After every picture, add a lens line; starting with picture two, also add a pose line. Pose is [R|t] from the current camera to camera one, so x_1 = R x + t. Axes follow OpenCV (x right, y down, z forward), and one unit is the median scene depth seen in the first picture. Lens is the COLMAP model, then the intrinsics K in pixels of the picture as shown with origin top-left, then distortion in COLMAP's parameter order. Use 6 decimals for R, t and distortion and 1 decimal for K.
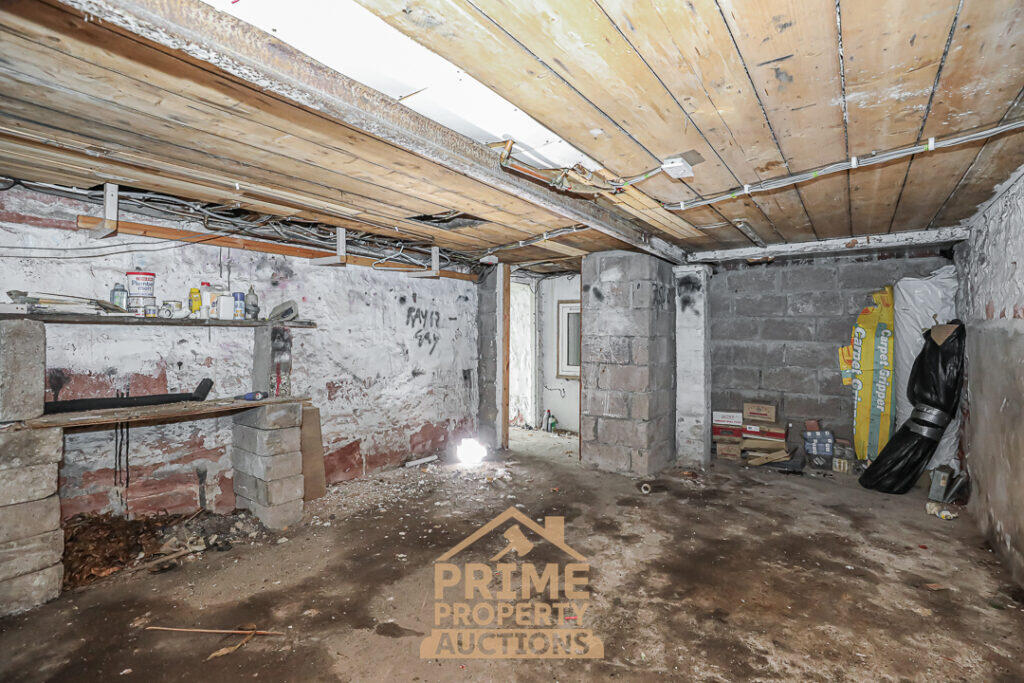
lens RADIAL K [[479.3, 0, 533.8], [0, 479.3, 328.6], [0, 0, 1]] dist [-0.020106, 0.009415]
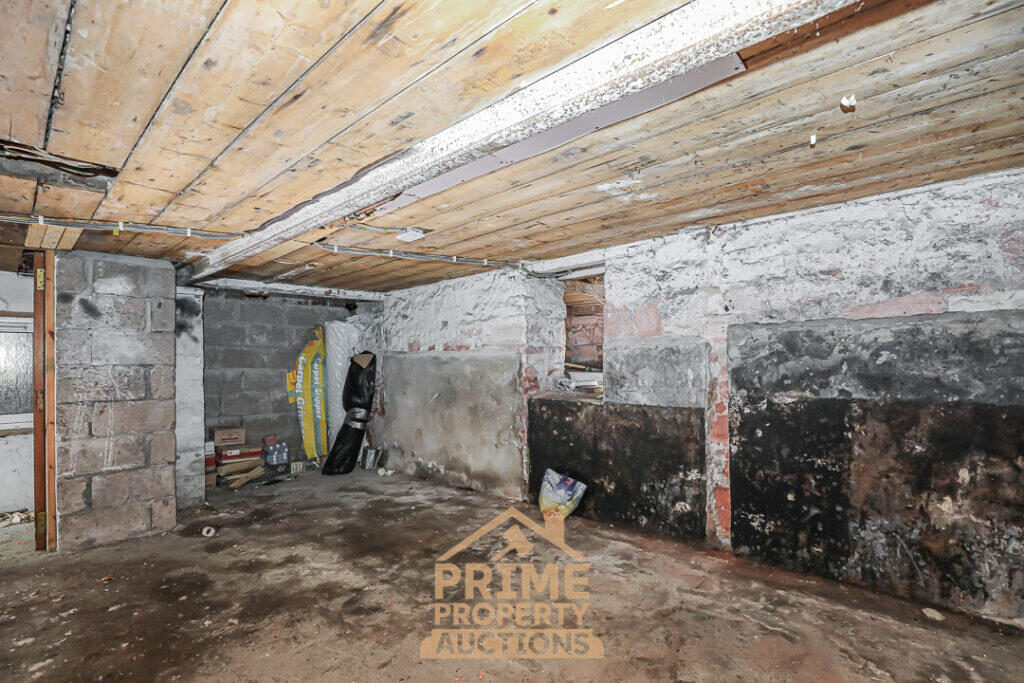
lens RADIAL K [[479.3, 0, 503.8], [0, 479.3, 359.7], [0, 0, 1]] dist [-0.020106, 0.009415]
pose [[0.165890, -0.000446, 0.986144, -0.502519], [0.003831, 0.999993, -0.000193, 0.009504], [-0.986137, 0.003810, 0.165891, 0.264296]]
